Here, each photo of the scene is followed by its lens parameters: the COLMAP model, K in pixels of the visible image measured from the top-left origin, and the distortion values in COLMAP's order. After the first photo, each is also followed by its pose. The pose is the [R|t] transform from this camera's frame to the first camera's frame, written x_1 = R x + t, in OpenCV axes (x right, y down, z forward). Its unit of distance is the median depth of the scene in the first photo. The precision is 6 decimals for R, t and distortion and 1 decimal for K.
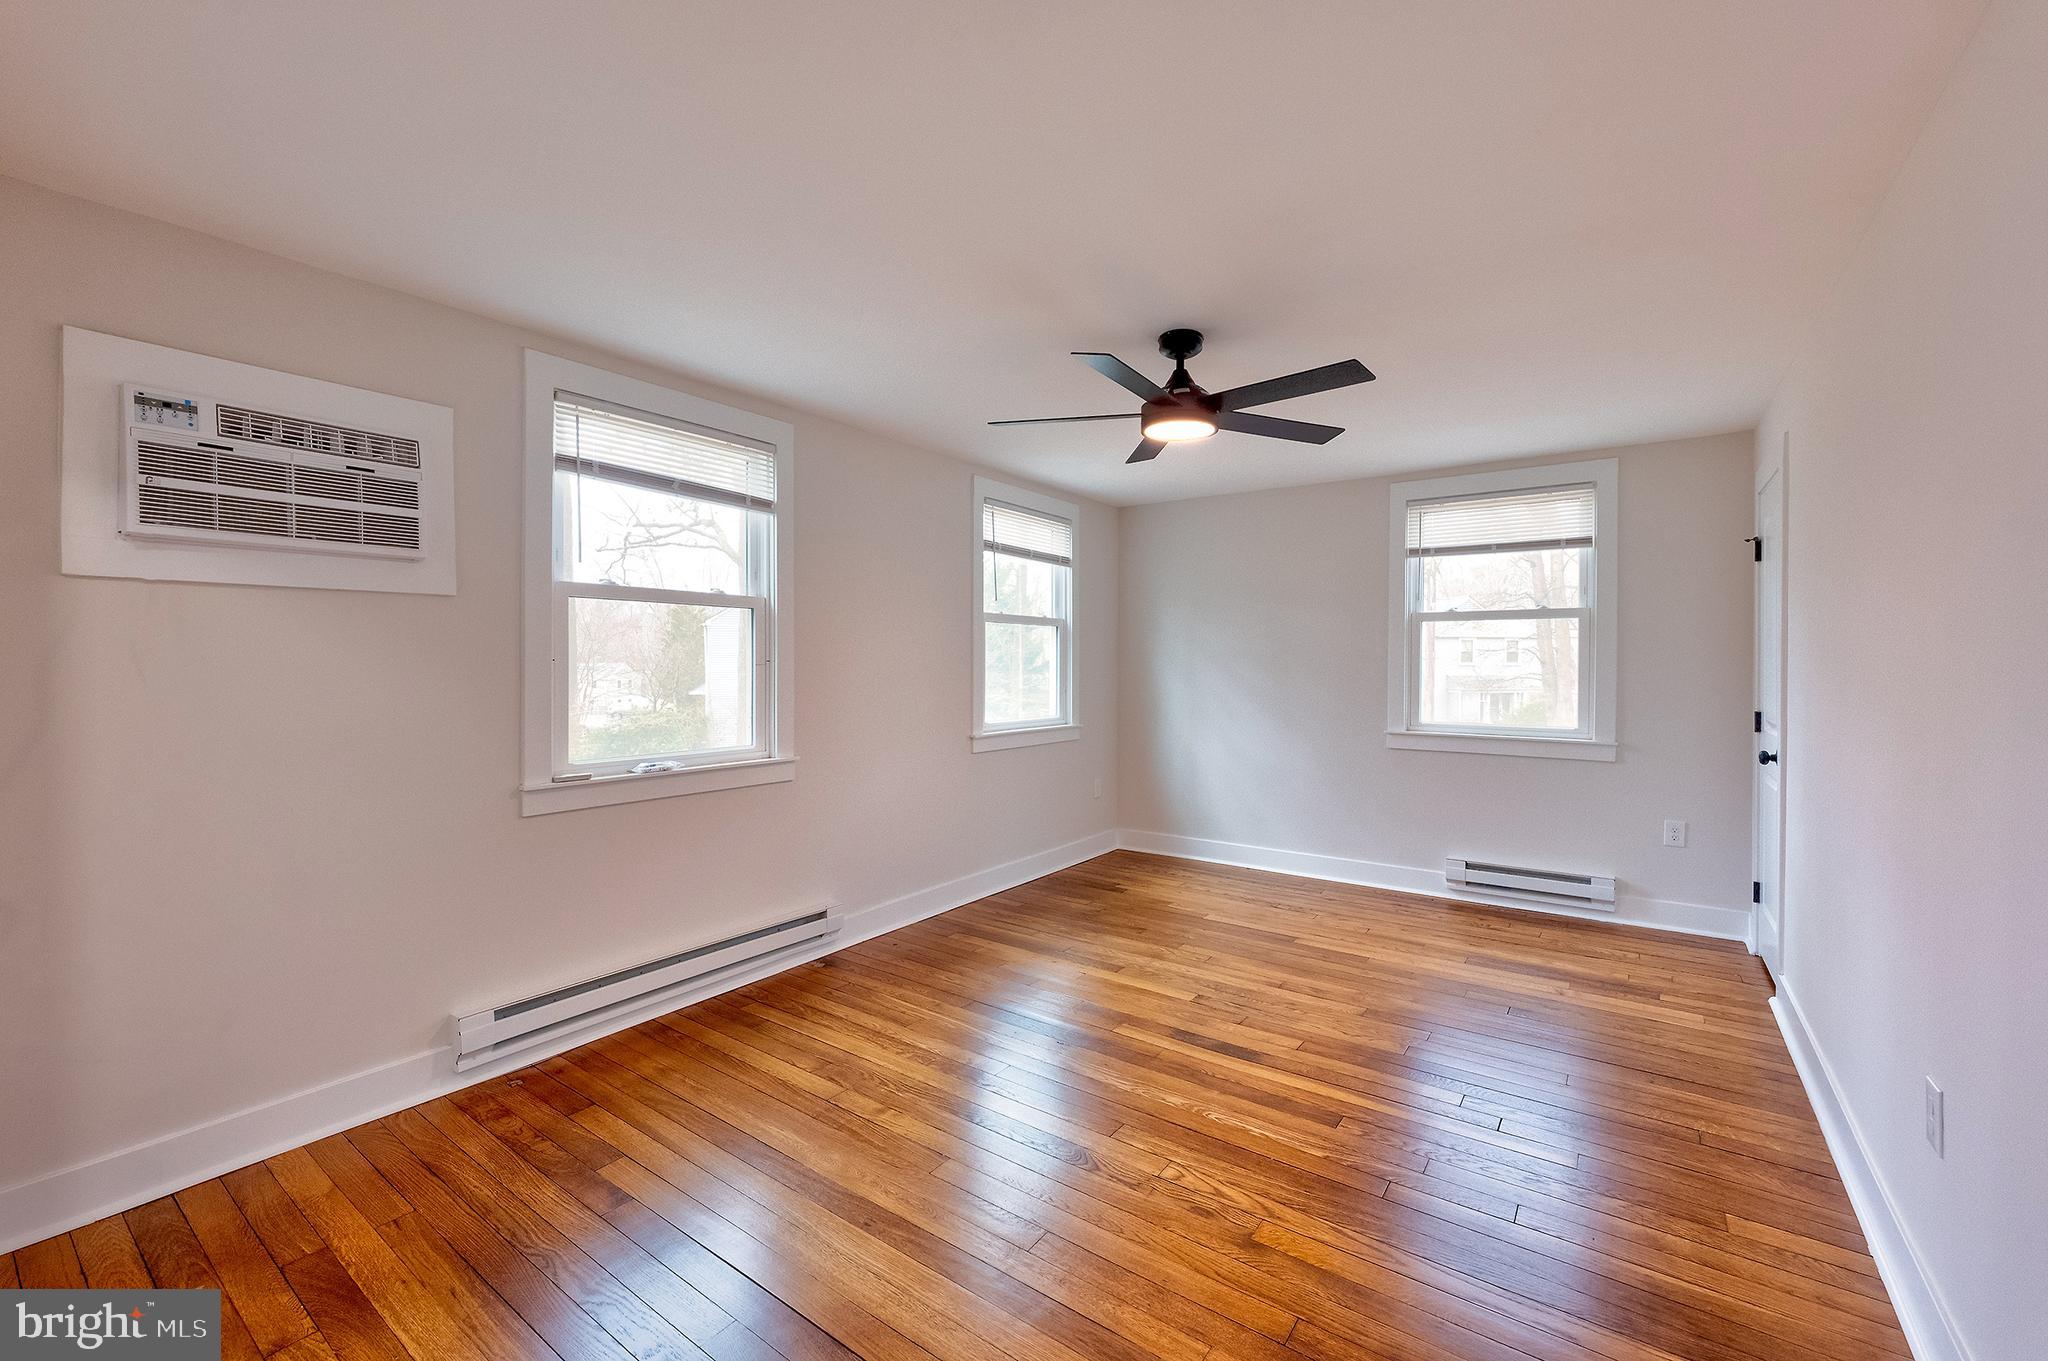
lens RADIAL K [[797.1, 0, 1005.6], [0, 797.1, 669.1], [0, 0, 1]] dist [0.001012, 0.000019]
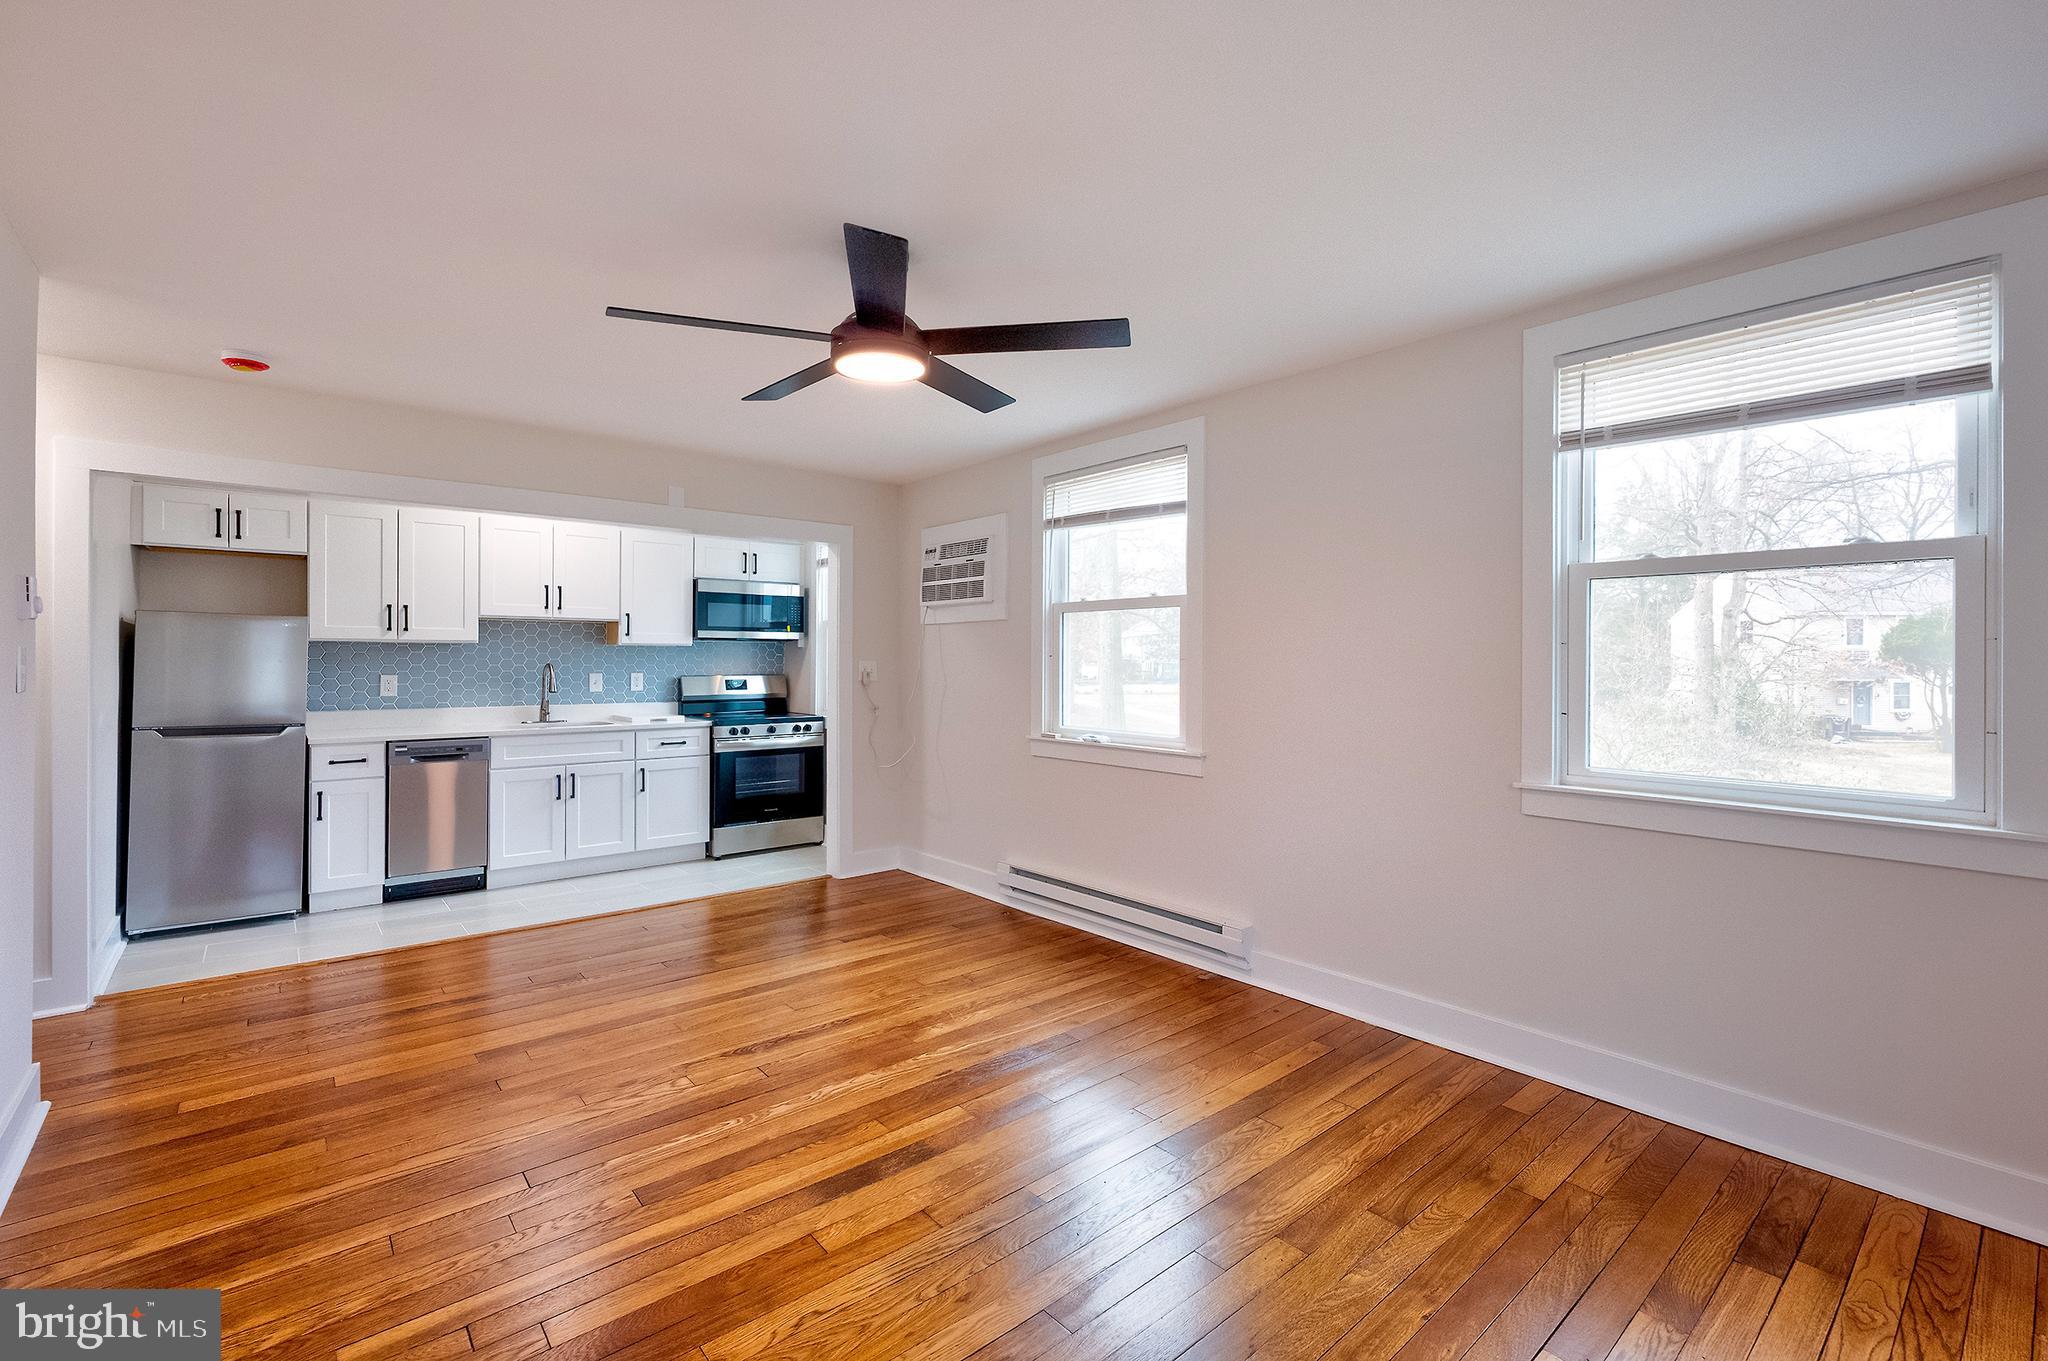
lens RADIAL K [[846.6, 0, 1096.7], [0, 846.6, 660.6], [0, 0, 1]] dist [-0.002238, -0.000251]
pose [[-0.125304, -0.003903, -0.992111, 0.786091], [-0.011953, 0.999926, -0.002424, -0.000061], [0.992046, 0.011555, -0.125342, 1.002773]]
